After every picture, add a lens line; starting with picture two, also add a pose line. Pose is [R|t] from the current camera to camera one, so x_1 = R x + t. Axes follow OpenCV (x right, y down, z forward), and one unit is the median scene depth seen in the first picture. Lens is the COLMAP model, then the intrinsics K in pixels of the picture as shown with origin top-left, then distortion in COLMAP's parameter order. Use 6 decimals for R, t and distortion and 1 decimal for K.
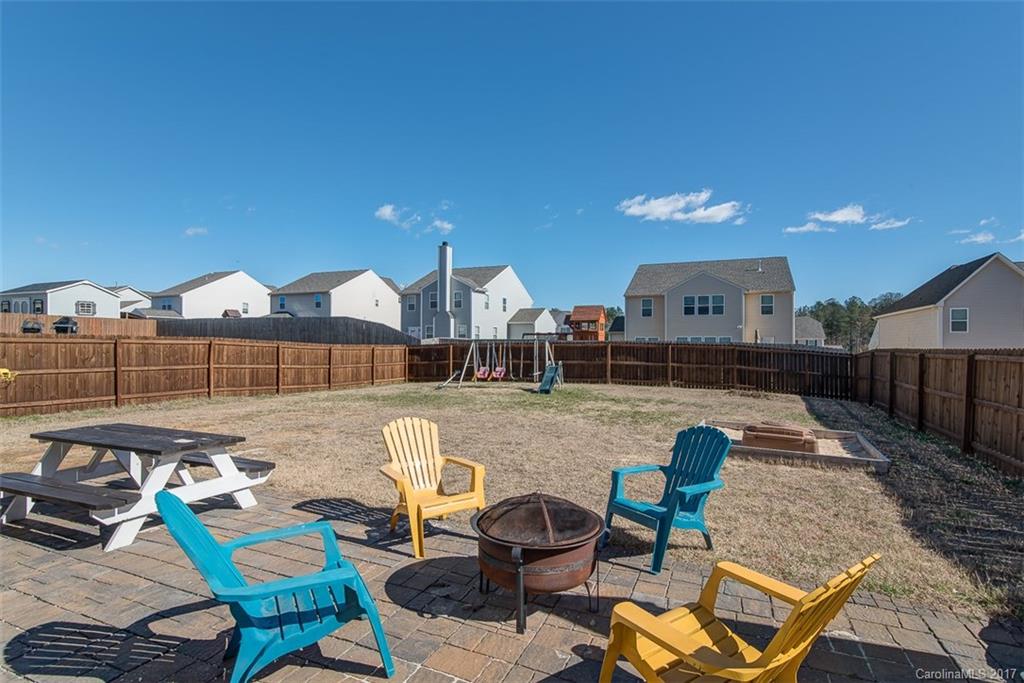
lens RADIAL K [[486.0, 0, 512.0], [0, 486.0, 341.5], [0, 0, 1]] dist [0.000265, 0.000083]
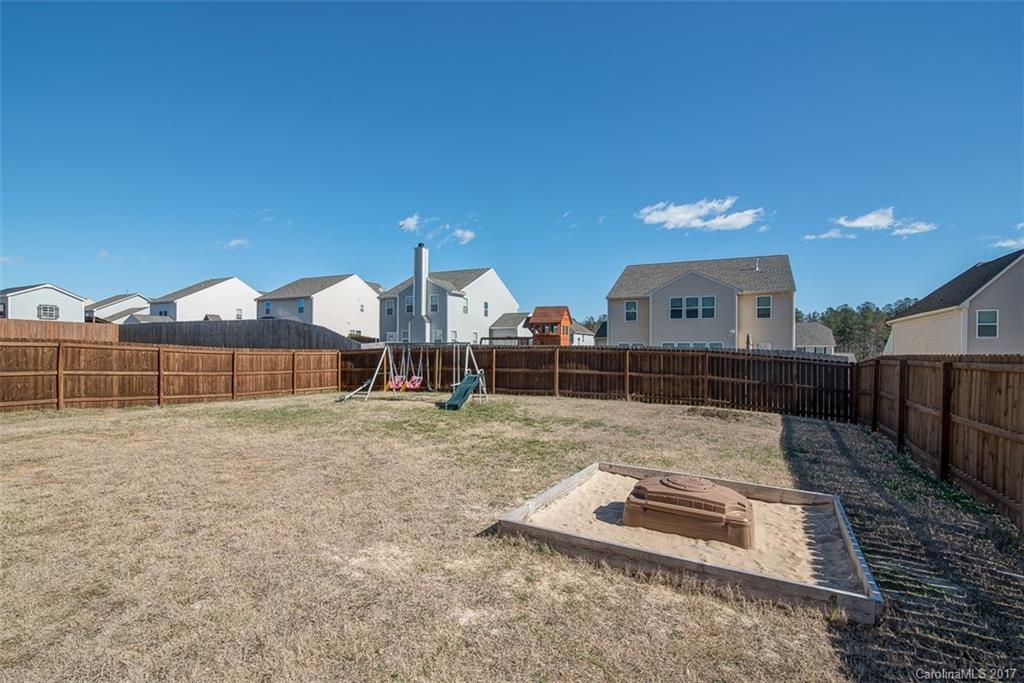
lens RADIAL K [[478.7, 0, 486.0], [0, 478.7, 350.7], [0, 0, 1]] dist [-0.013857, 0.000277]
pose [[0.997836, 0.003637, -0.065654, 0.085402], [-0.003287, 0.999980, 0.005436, 0.002561], [0.065673, -0.005209, 0.997828, 0.104806]]
